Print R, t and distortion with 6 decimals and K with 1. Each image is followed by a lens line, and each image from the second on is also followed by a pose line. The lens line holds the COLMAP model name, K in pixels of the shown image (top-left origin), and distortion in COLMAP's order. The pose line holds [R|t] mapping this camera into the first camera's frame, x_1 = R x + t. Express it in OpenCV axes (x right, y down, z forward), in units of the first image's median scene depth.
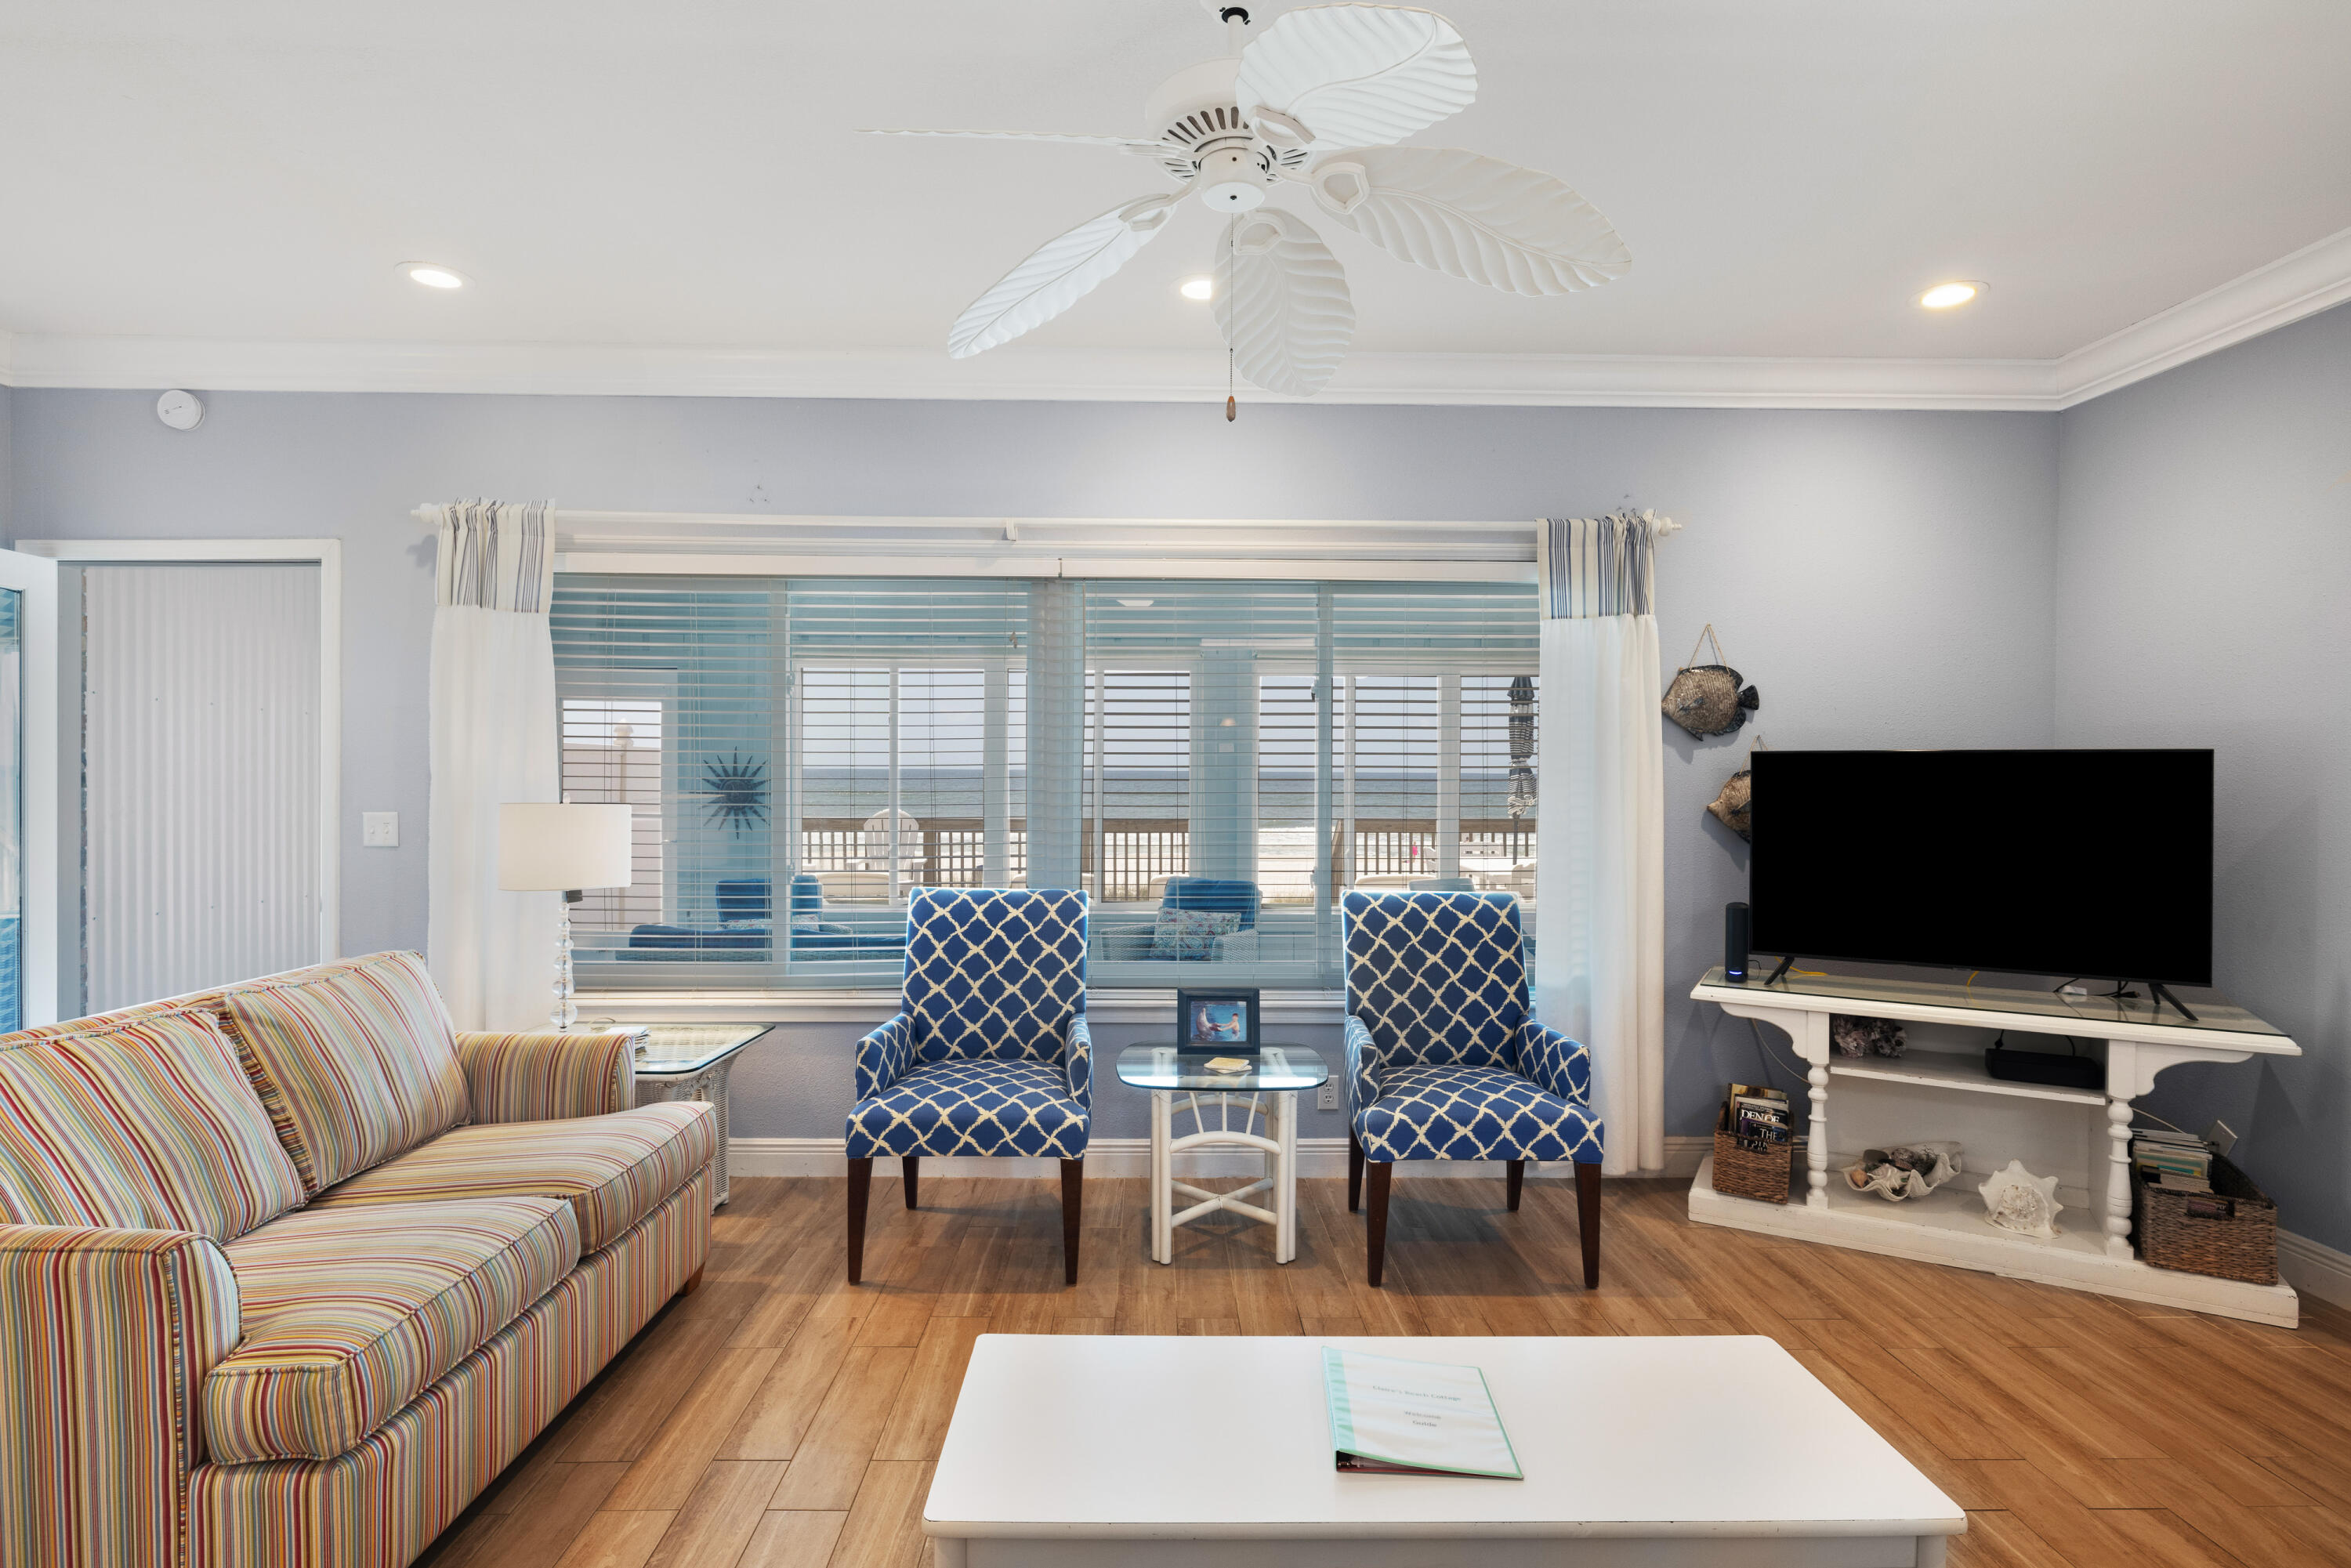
lens RADIAL K [[1163.7, 0, 1179.7], [0, 1163.7, 789.5], [0, 0, 1]] dist [-0.005407, -0.000468]
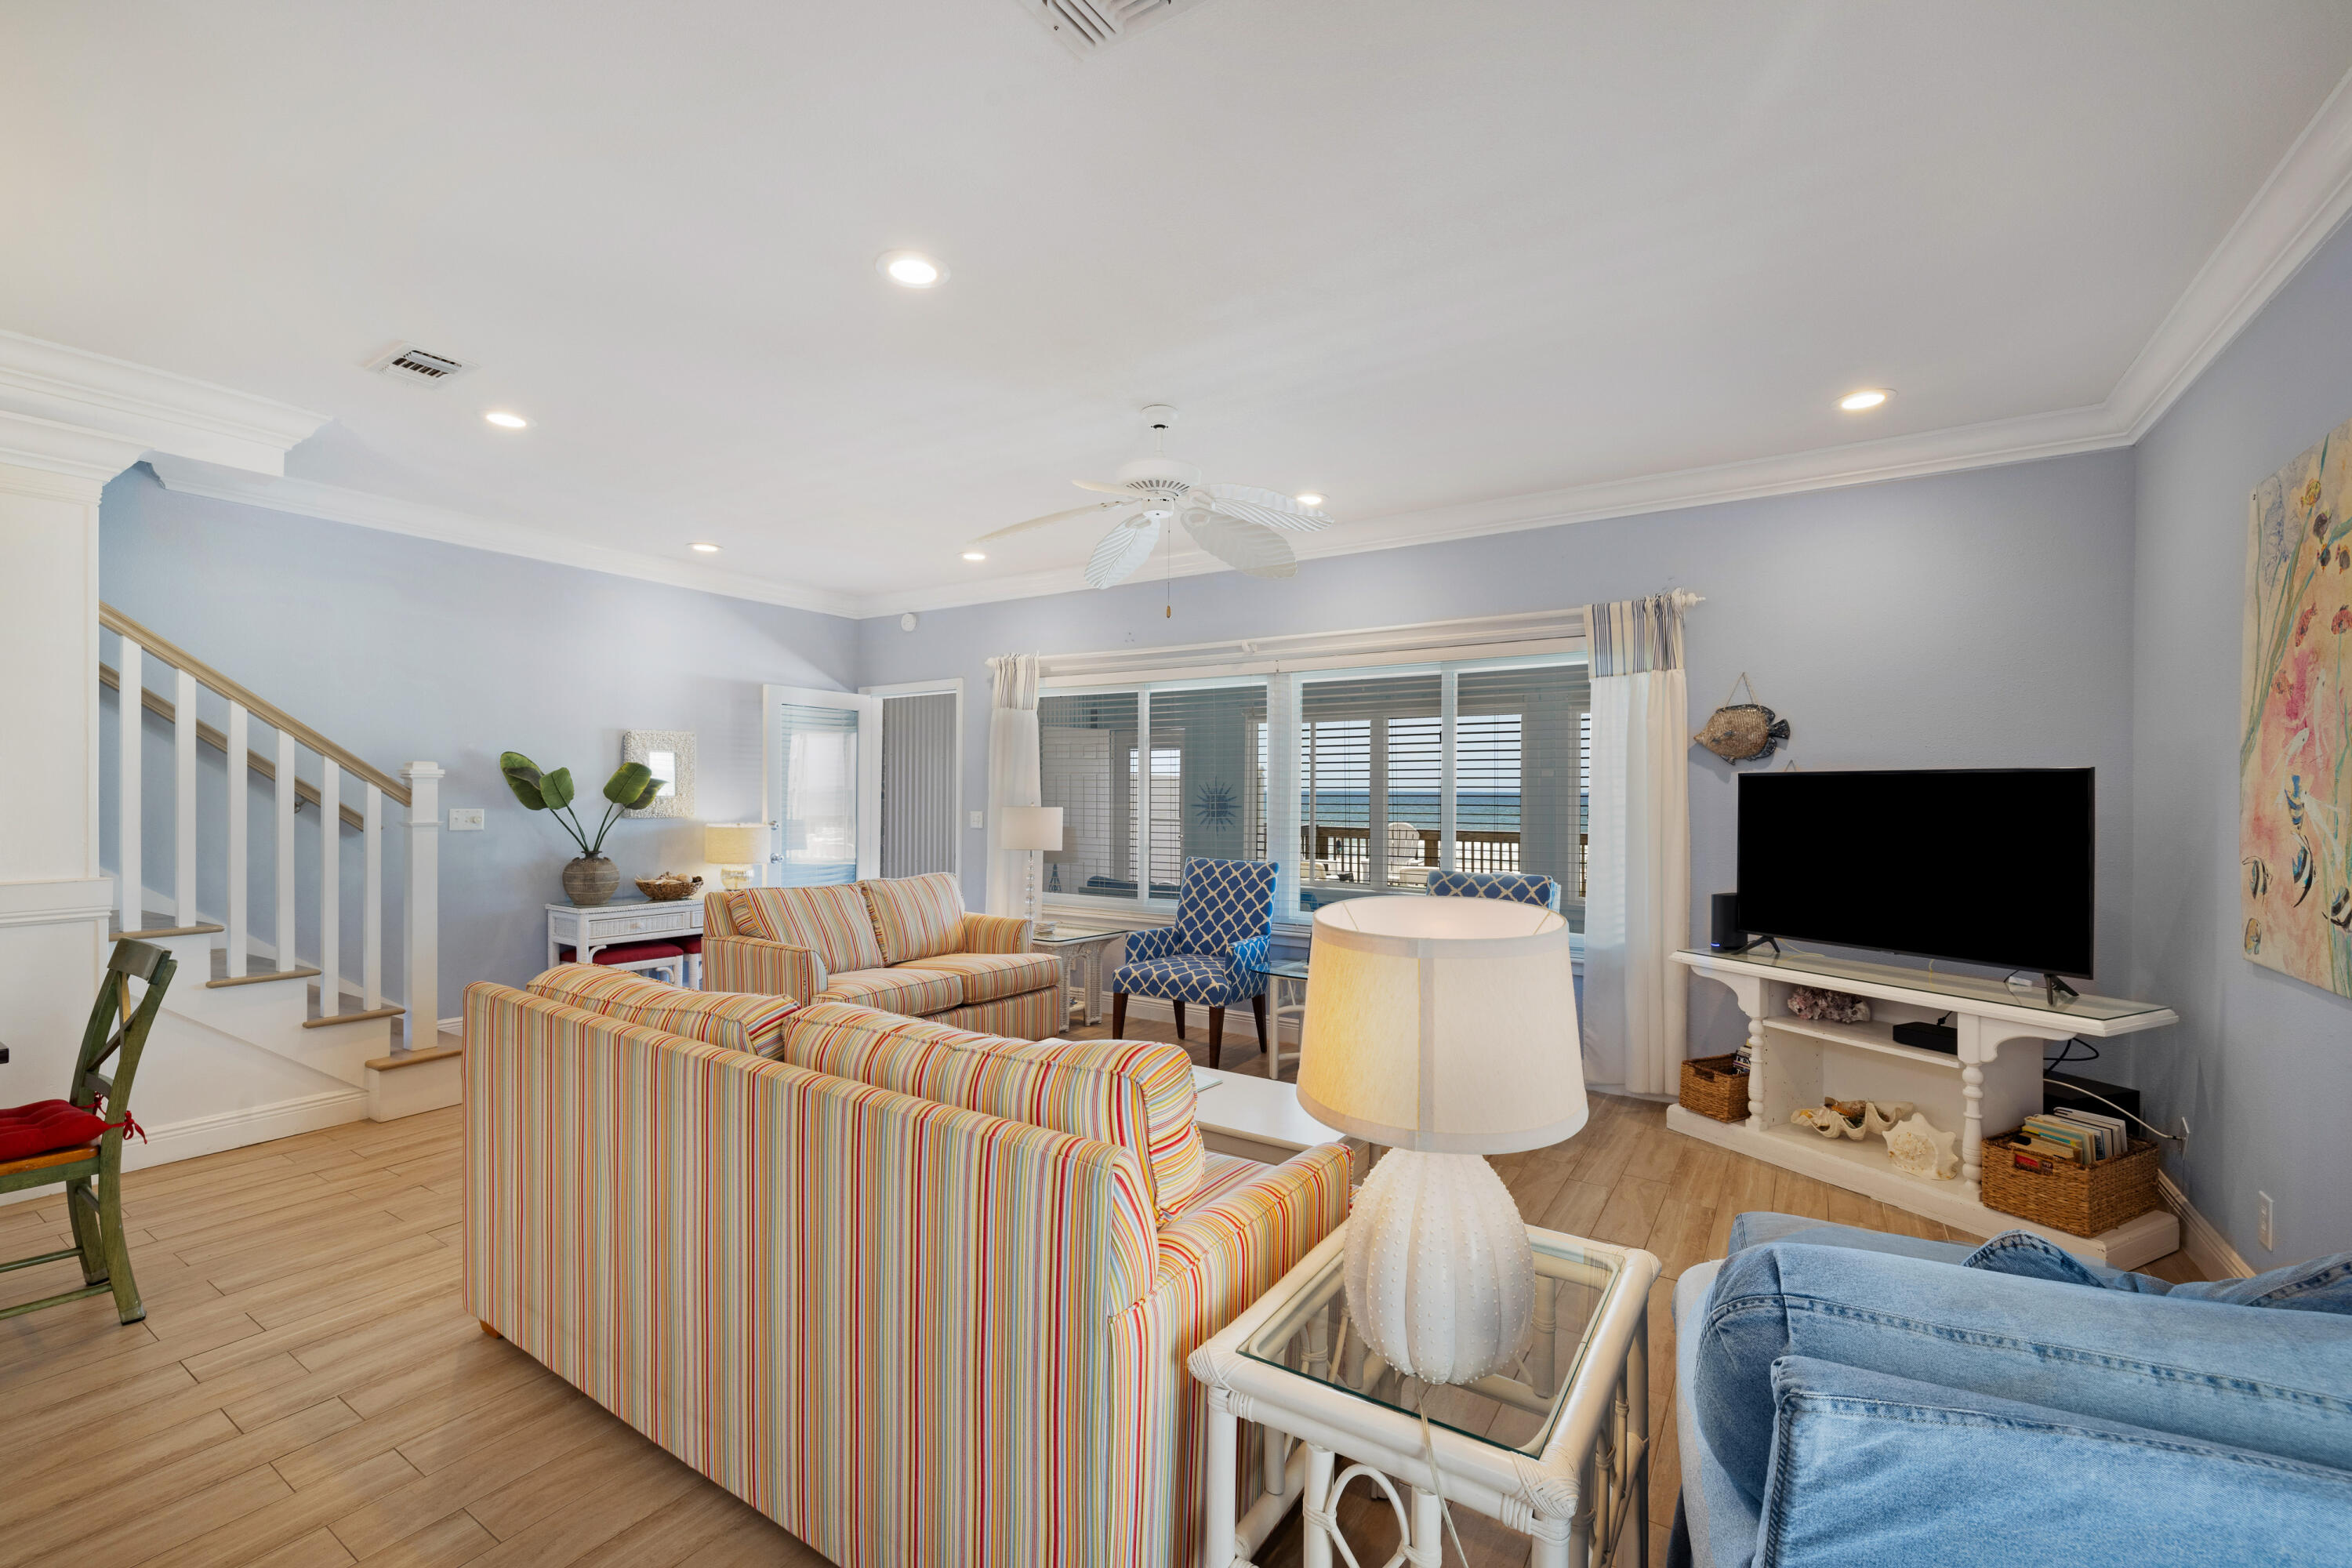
lens RADIAL K [[1000.5, 0, 1170.6], [0, 1000.5, 805.4], [0, 0, 1]] dist [0.000862, -0.001570]
pose [[0.825183, 0.005929, -0.564835, 0.622831], [-0.009122, 0.999954, -0.002829, 0.011481], [0.564792, 0.007487, 0.825199, -0.268092]]
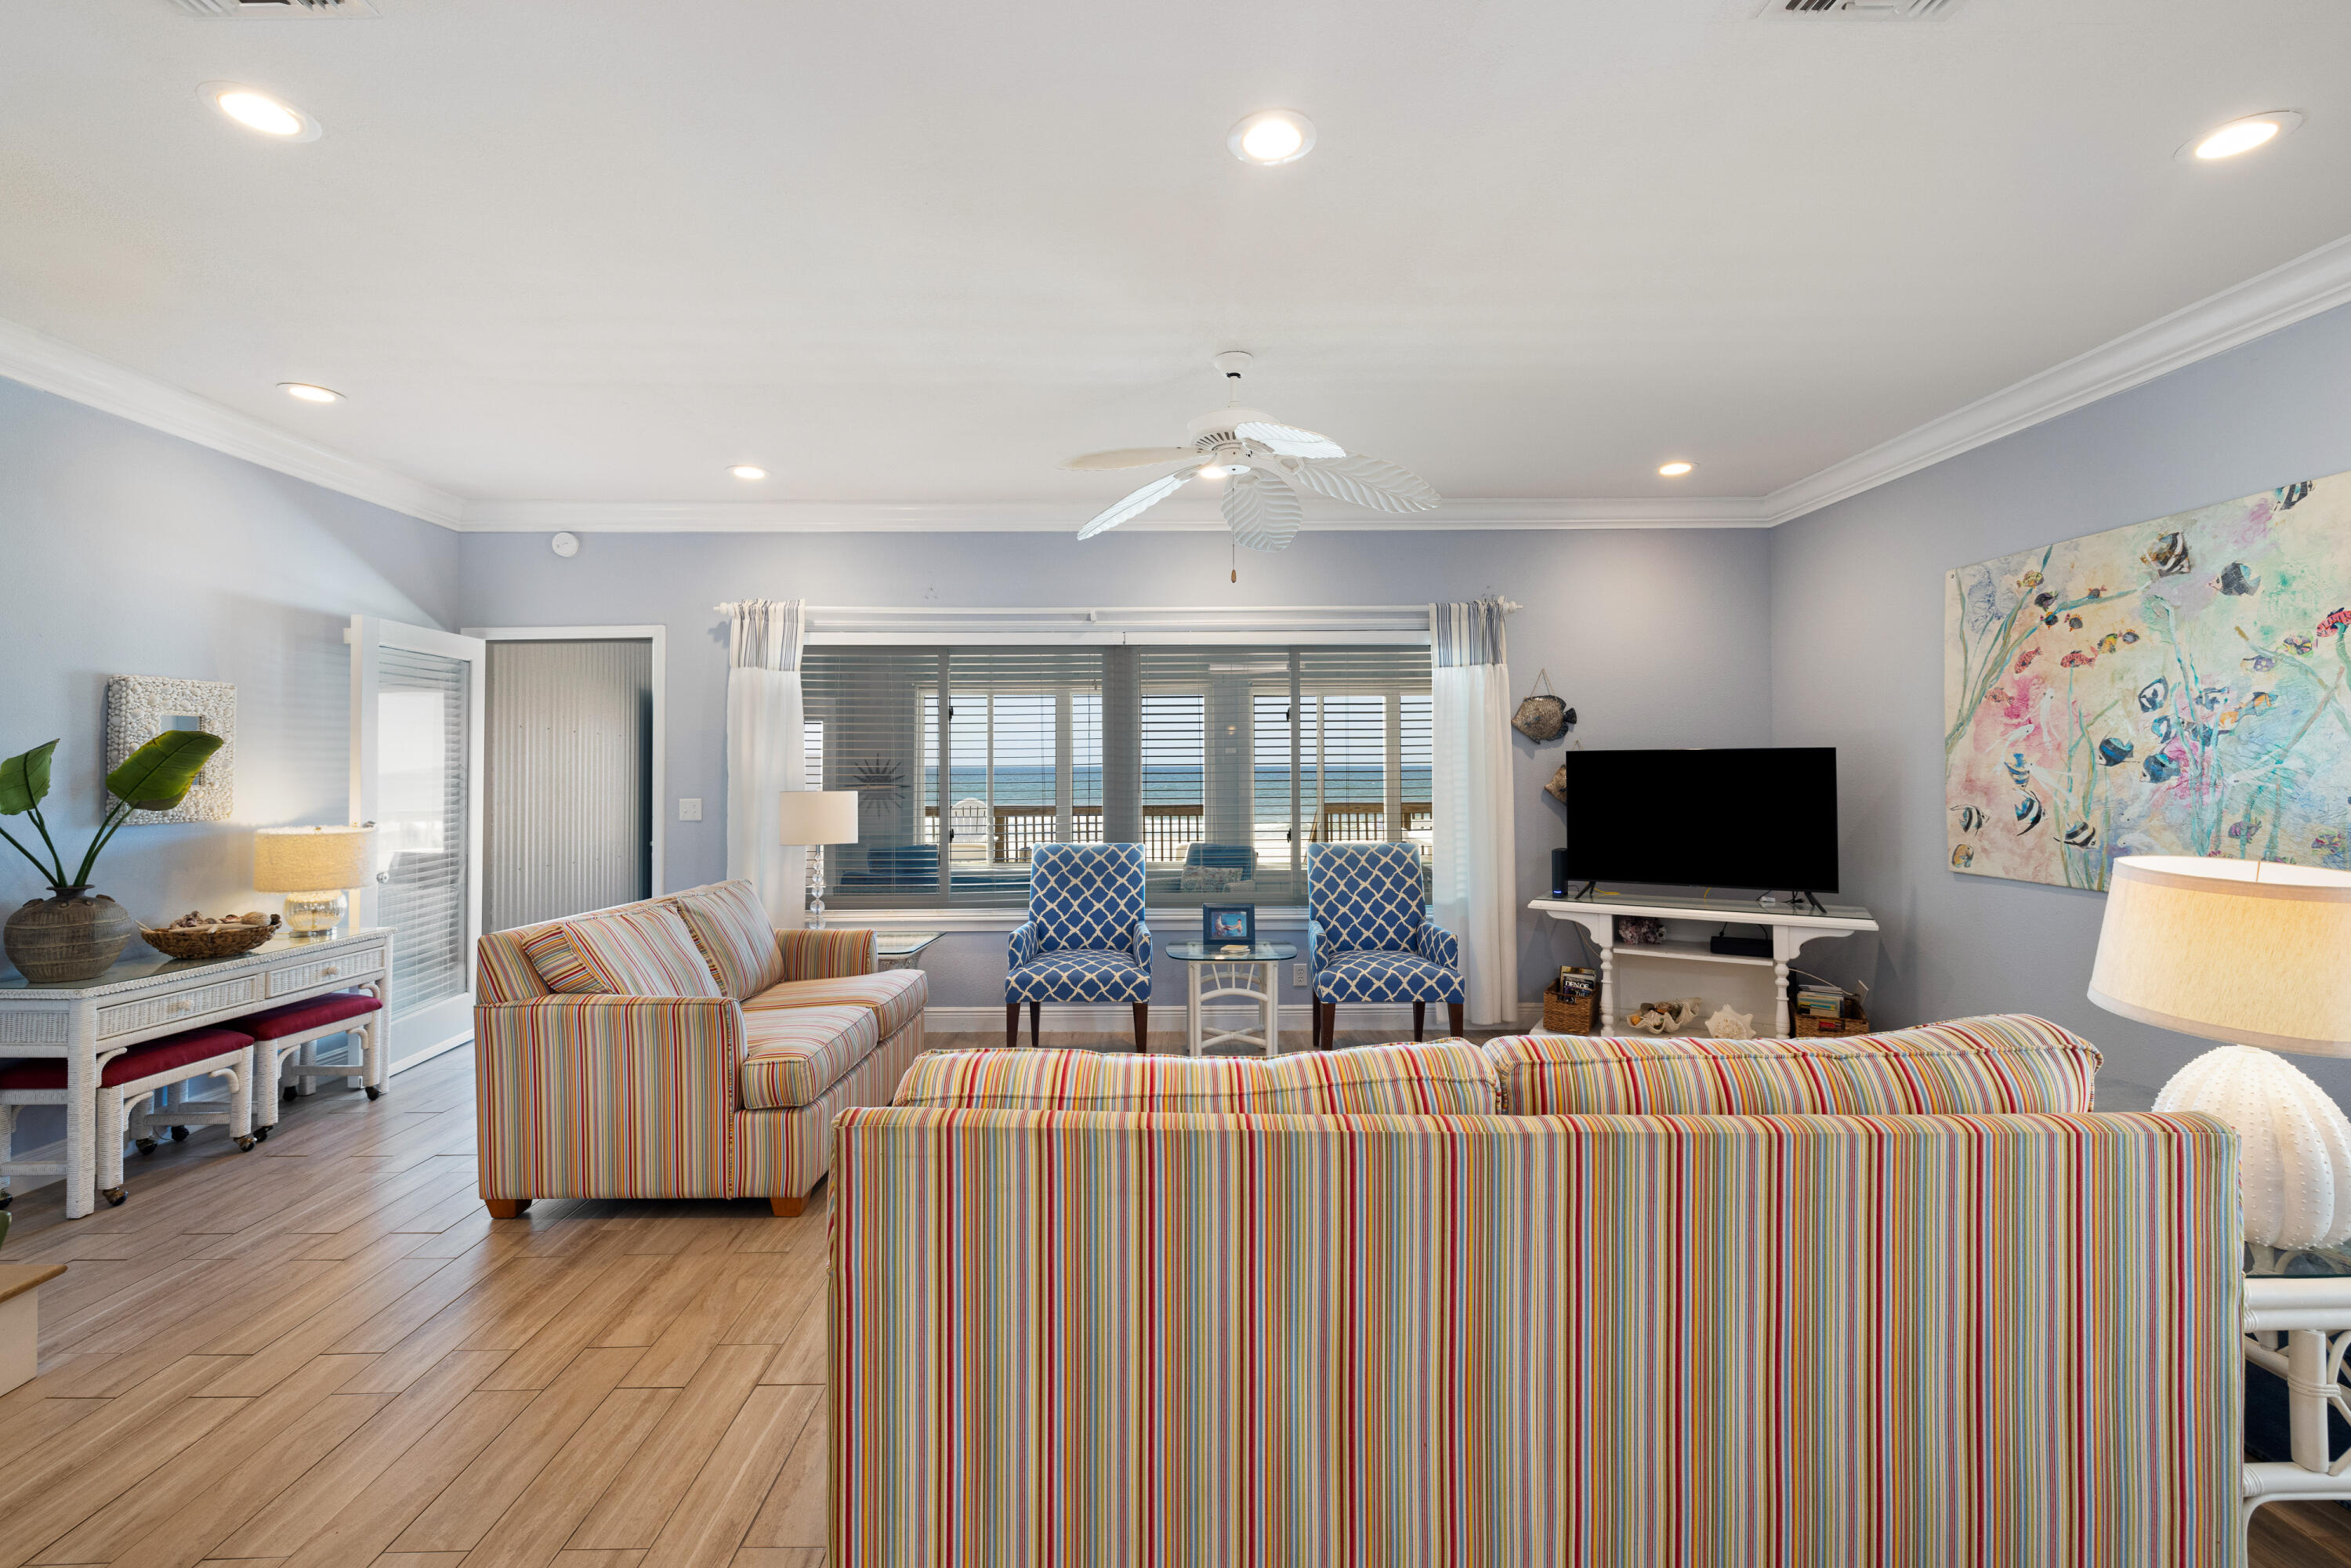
lens RADIAL K [[1000.0, 0, 1181.9], [0, 1000.0, 761.9], [0, 0, 1]] dist [0.000862, -0.001570]
pose [[0.999918, -0.010395, -0.007483, -0.018428], [0.010239, 0.999734, -0.020679, 0.004836], [0.007696, 0.020601, 0.999758, -0.370624]]
